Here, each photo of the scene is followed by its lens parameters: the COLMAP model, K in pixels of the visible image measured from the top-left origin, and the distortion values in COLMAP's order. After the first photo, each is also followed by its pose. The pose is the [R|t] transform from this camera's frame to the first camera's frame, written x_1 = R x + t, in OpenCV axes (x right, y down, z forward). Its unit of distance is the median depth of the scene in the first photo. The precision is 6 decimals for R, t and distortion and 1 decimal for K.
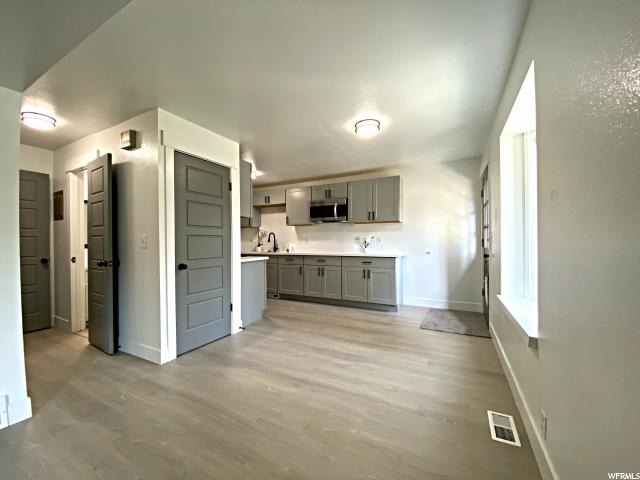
lens RADIAL K [[259.2, 0, 311.5], [0, 259.2, 241.7], [0, 0, 1]] dist [0.002175, -0.014068]
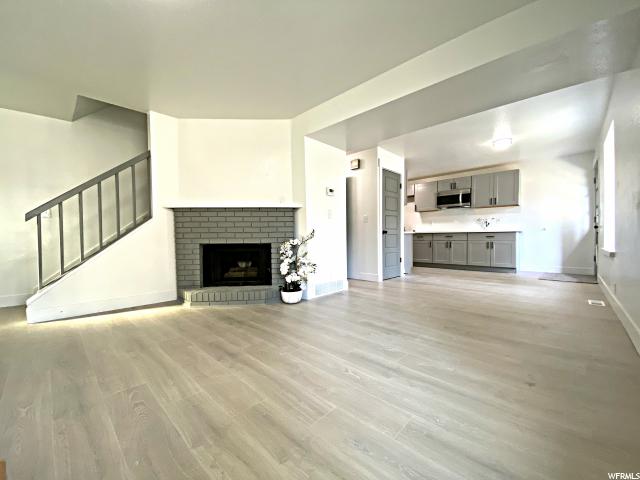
lens RADIAL K [[259.2, 0, 311.5], [0, 259.2, 241.7], [0, 0, 1]] dist [0.002175, -0.014068]
pose [[0.960283, 0.001243, -0.279025, -0.282556], [0.006601, 0.999609, 0.027172, 0.061319], [0.278949, -0.027934, 0.959899, -0.507468]]
